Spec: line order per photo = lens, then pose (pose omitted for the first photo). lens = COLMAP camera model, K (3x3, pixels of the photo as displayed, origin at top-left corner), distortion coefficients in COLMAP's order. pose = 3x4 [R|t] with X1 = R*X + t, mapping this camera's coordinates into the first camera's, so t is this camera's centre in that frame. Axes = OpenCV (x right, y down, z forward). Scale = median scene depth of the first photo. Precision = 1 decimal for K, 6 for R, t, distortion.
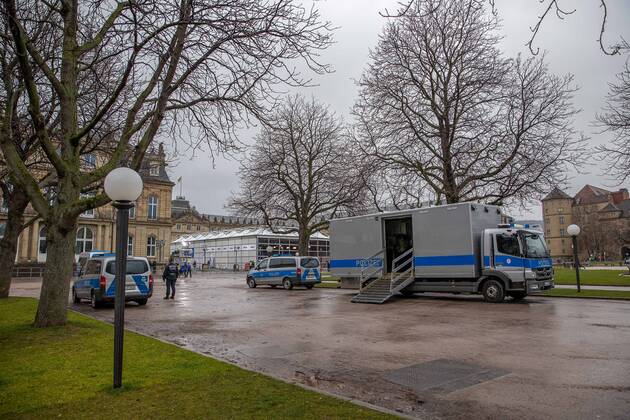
lens RADIAL K [[525.2, 0, 315.0], [0, 525.2, 210.0], [0, 0, 1]] dist [0.008780, 0.006199]
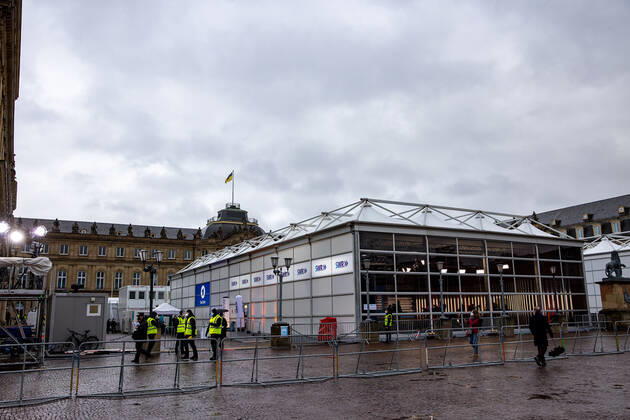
lens RADIAL K [[525.2, 0, 315.0], [0, 525.2, 210.0], [0, 0, 1]] dist [0.008780, 0.006199]
pose [[0.976252, -0.060702, -0.207961, -0.062559], [0.039586, 0.993764, -0.104239, 0.064523], [0.212992, 0.093531, 0.972567, 0.634469]]
